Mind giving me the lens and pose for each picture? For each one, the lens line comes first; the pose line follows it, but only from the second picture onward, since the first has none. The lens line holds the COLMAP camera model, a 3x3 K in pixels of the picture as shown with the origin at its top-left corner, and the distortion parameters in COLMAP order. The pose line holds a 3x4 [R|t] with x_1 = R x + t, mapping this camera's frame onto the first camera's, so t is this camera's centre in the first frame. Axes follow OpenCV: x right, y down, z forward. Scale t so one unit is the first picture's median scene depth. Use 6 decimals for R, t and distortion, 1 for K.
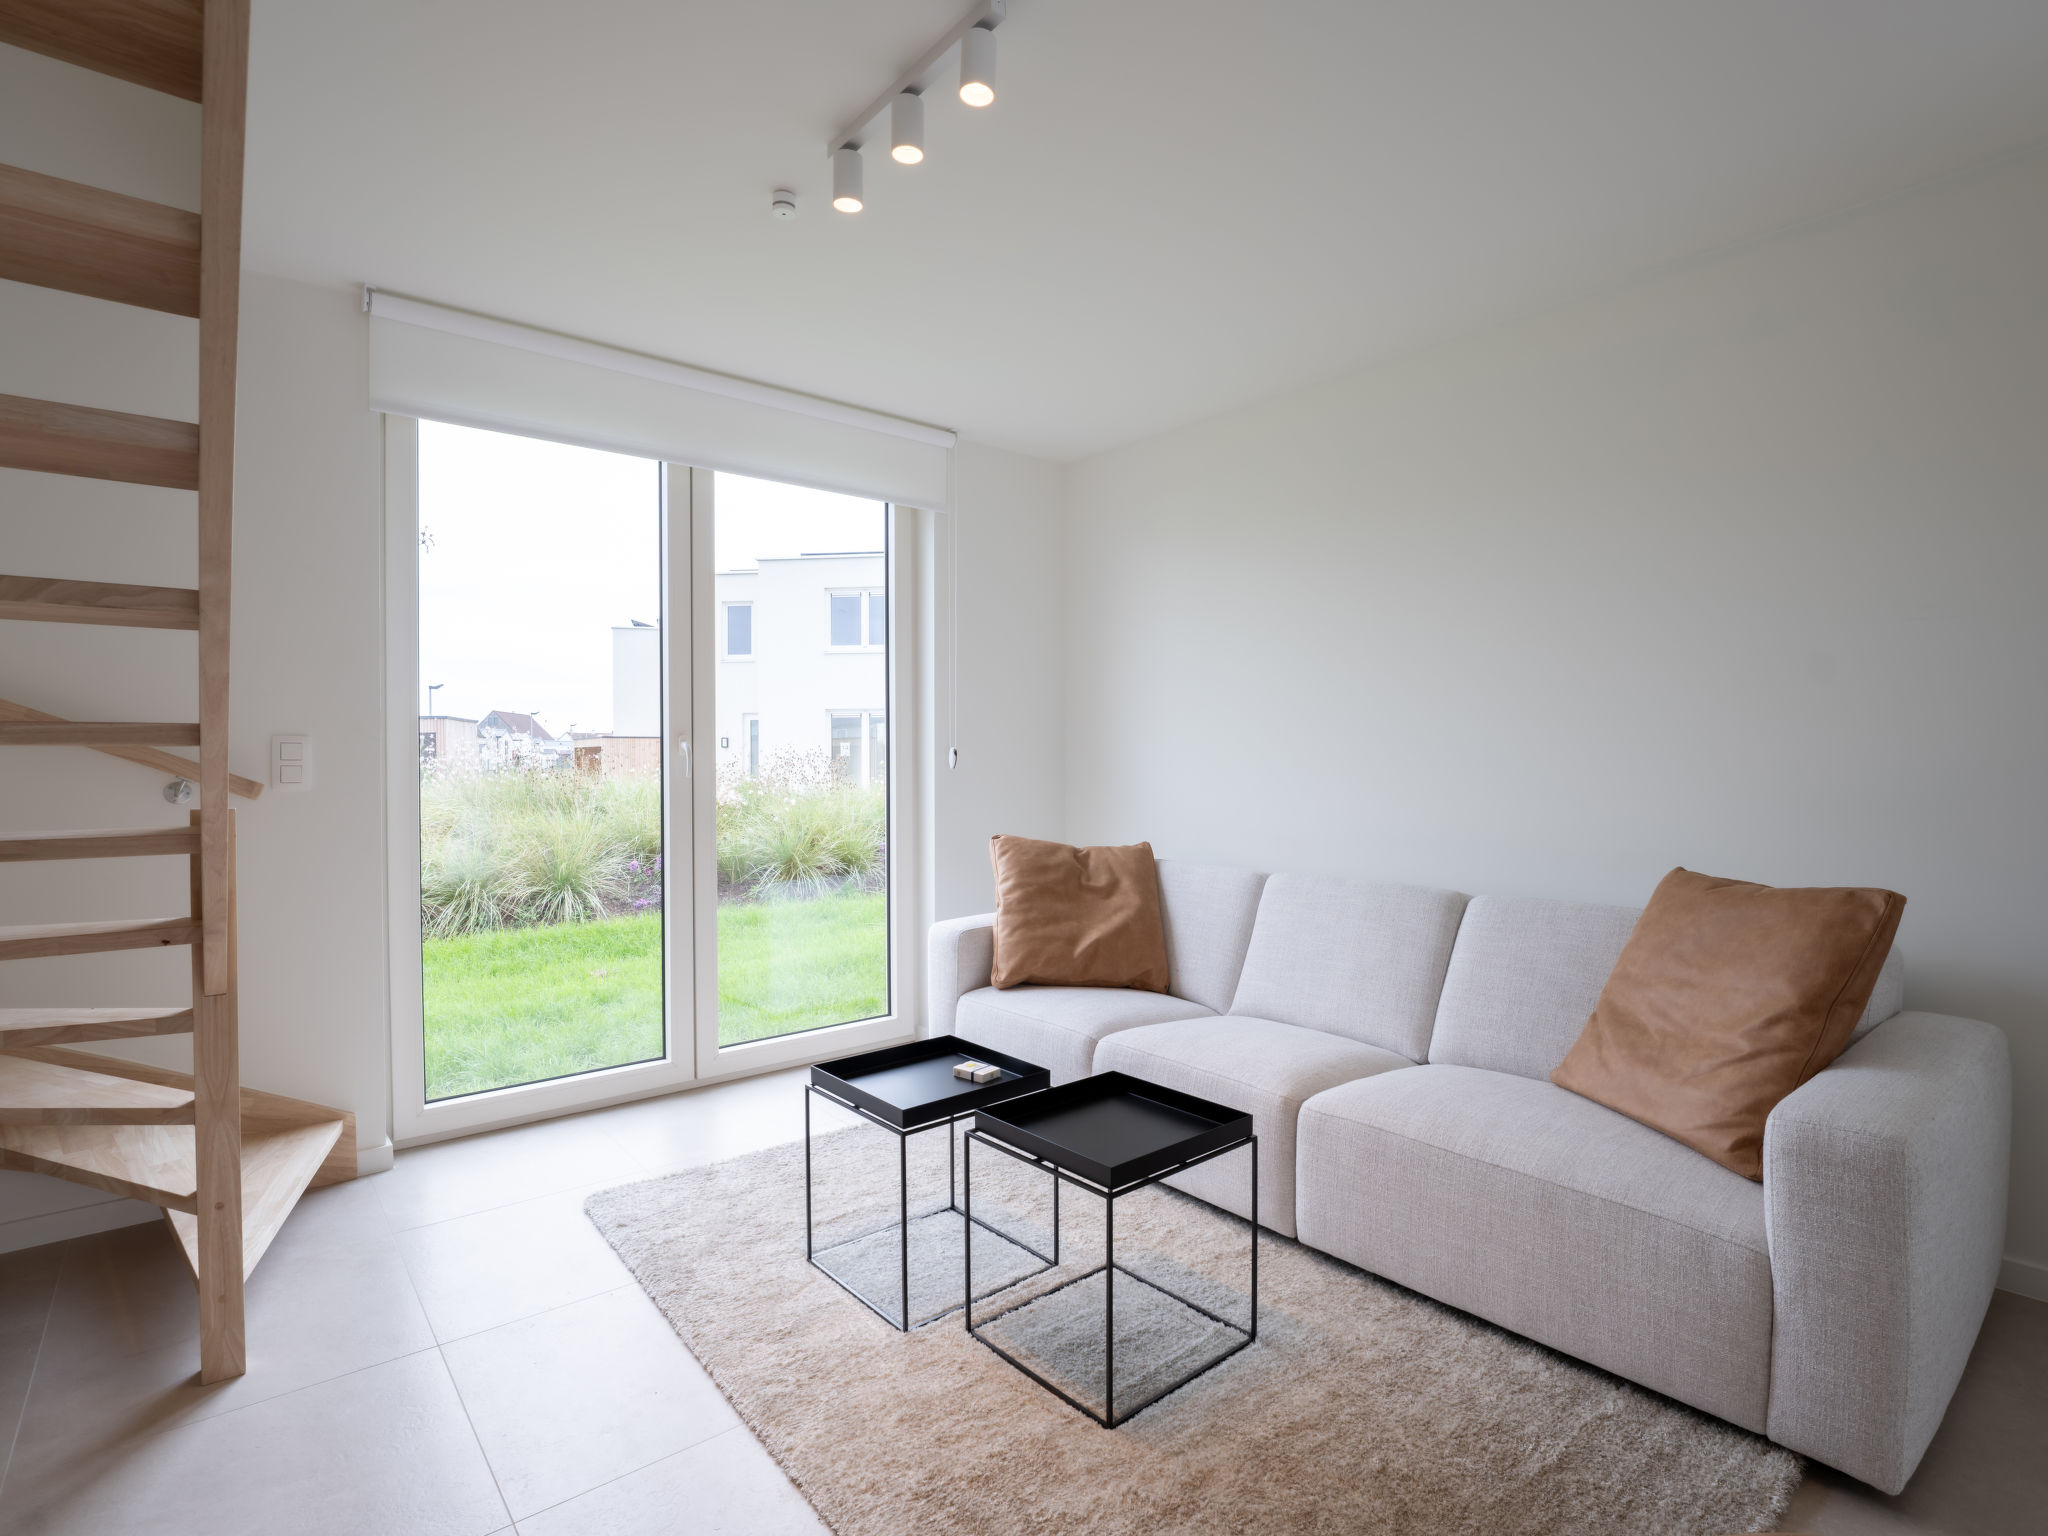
lens RADIAL K [[1014.4, 0, 1055.2], [0, 1014.4, 766.1], [0, 0, 1]] dist [-0.018116, -0.001084]
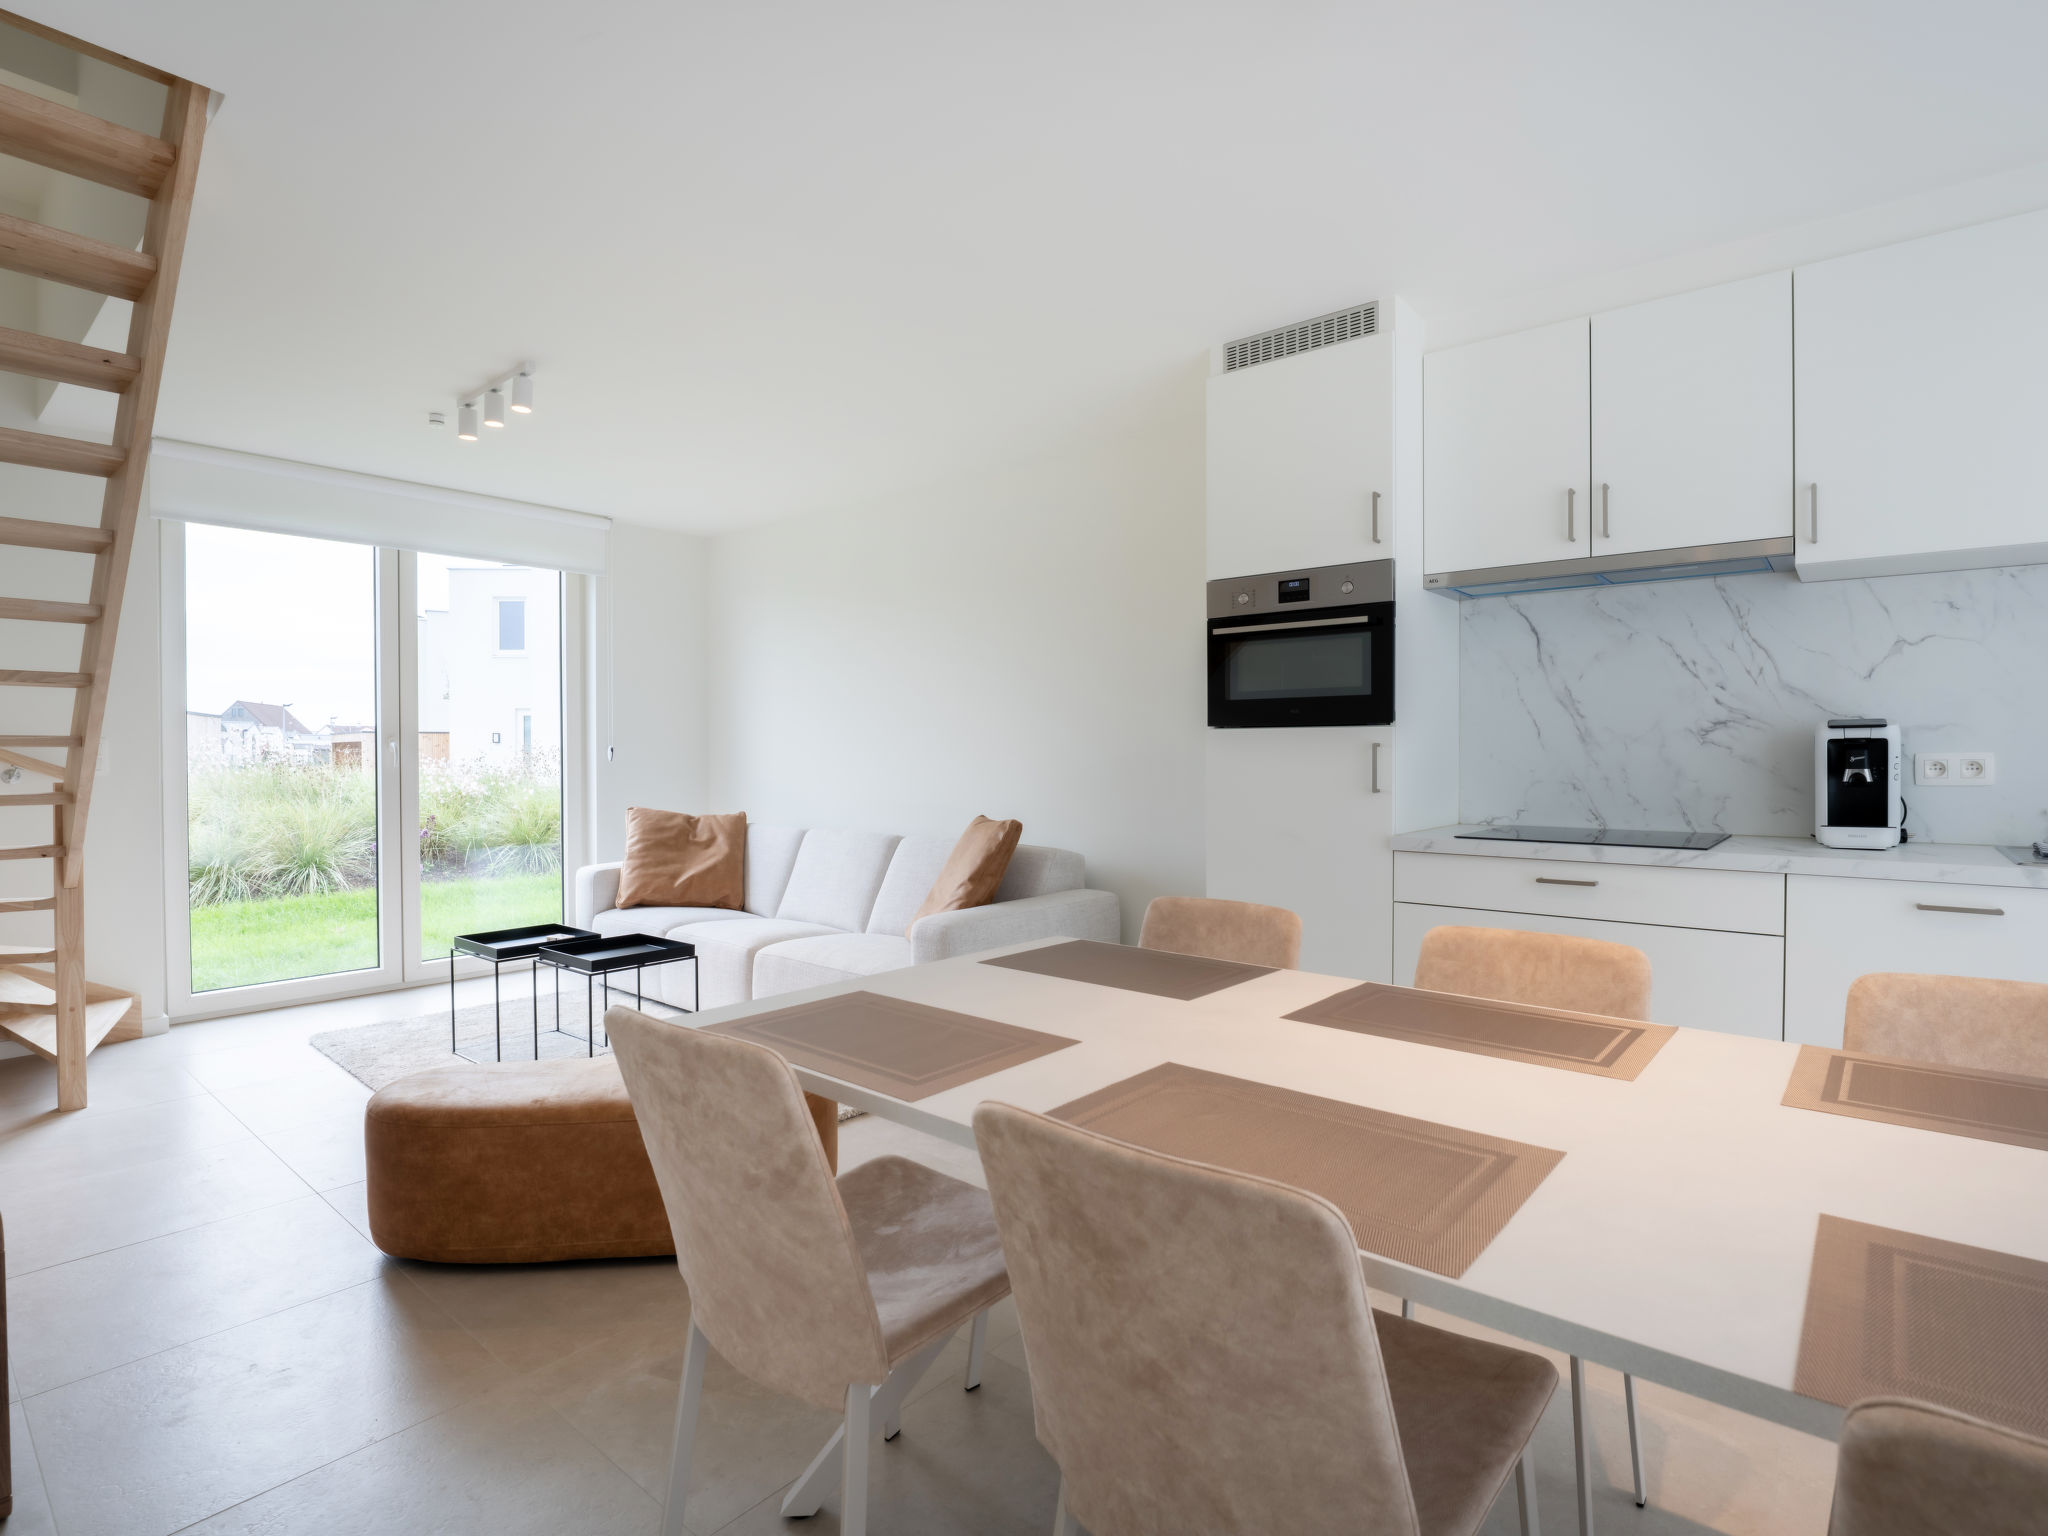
lens RADIAL K [[1014.4, 0, 1055.2], [0, 1014.4, 766.1], [0, 0, 1]] dist [-0.018116, -0.001084]
pose [[0.984508, -0.000879, 0.175335, 0.289099], [0.000215, 0.999993, 0.003807, 0.004225], [-0.175337, -0.003710, 0.984501, -0.530630]]
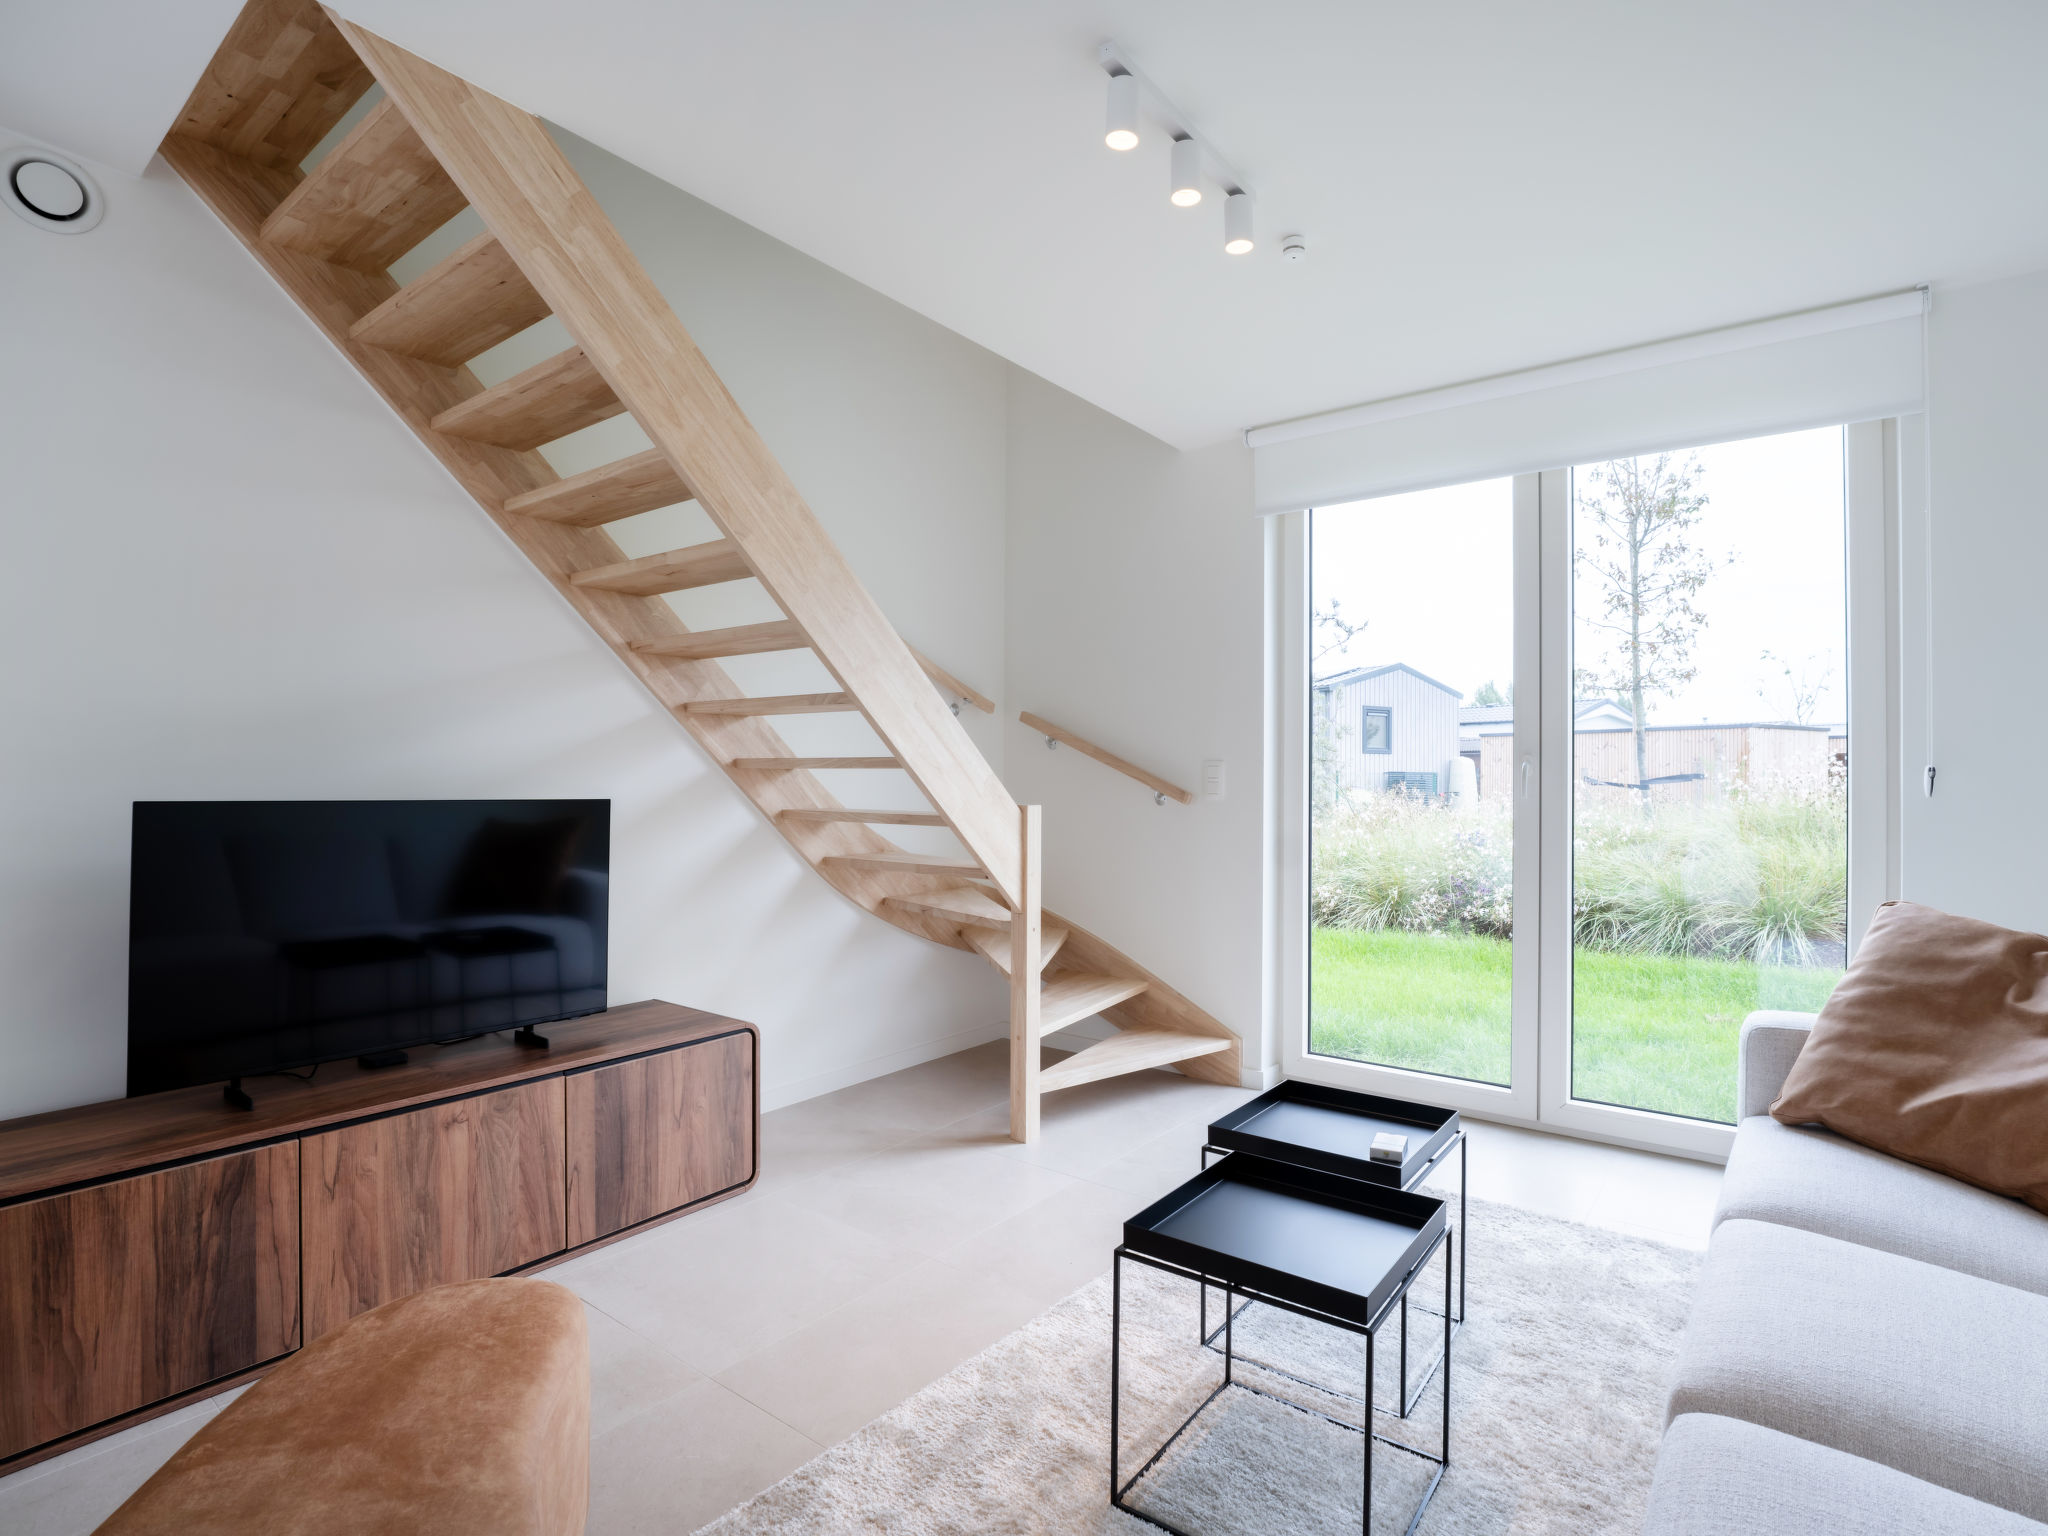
lens RADIAL K [[1014.4, 0, 1055.2], [0, 1014.4, 766.1], [0, 0, 1]] dist [-0.018116, -0.001084]
pose [[0.223550, -0.006764, -0.974669, 0.453310], [-0.014499, 0.999842, -0.010264, -0.003425], [0.974585, 0.016426, 0.223417, 0.345765]]
